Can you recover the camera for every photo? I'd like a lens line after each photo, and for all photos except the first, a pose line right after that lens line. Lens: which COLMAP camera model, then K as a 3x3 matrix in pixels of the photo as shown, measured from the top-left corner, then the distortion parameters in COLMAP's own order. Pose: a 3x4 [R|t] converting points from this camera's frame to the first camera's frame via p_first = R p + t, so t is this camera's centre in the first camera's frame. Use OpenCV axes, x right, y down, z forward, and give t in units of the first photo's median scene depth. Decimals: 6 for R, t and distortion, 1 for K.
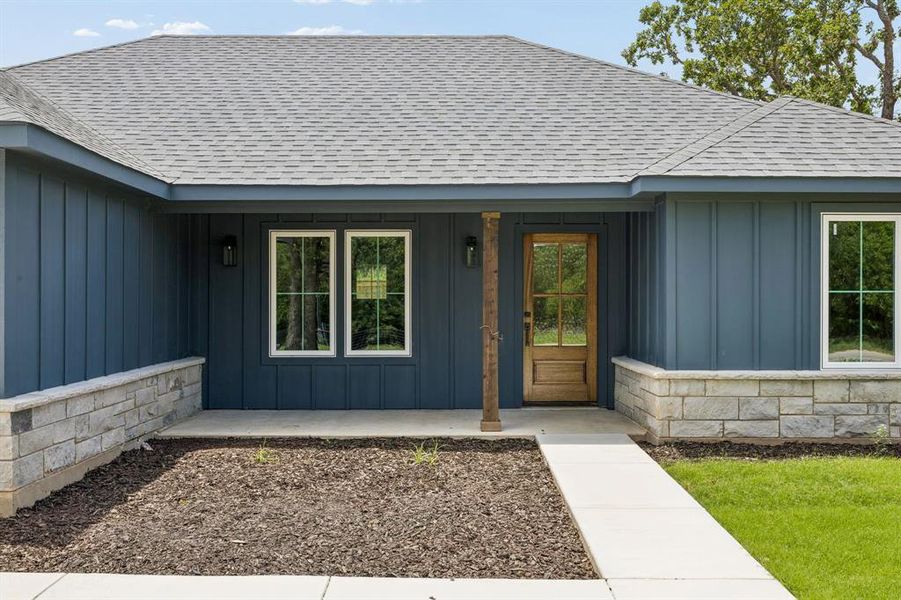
lens RADIAL K [[852.7, 0, 452.0], [0, 852.7, 299.5], [0, 0, 1]] dist [0.021993, 0.000000]
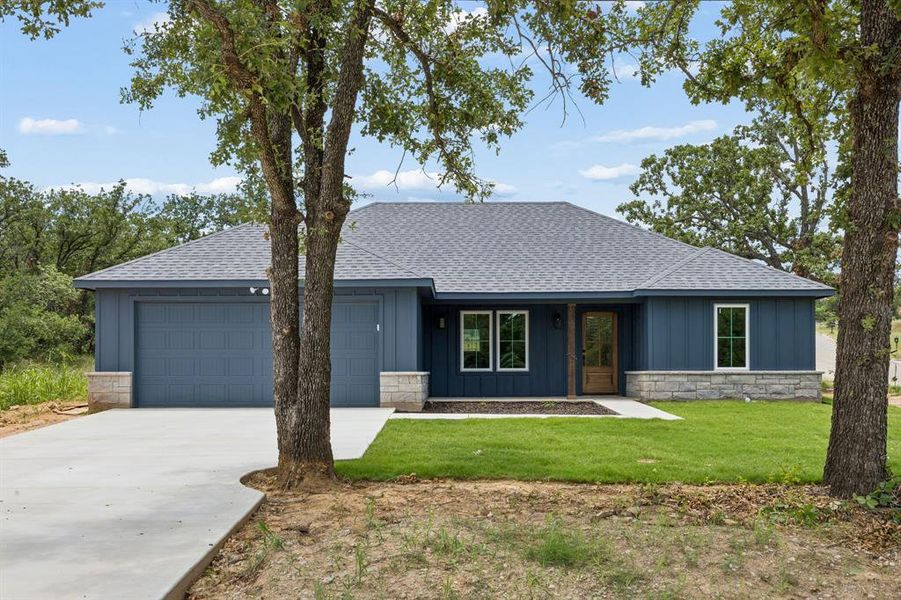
lens RADIAL K [[882.1, 0, 464.8], [0, 882.1, 362.0], [0, 0, 1]] dist [0.075343, 0.000000]
pose [[0.999931, -0.002379, 0.011547, -0.229035], [0.002509, 0.999933, -0.011288, 0.068436], [-0.011519, 0.011316, 0.999870, -1.158878]]
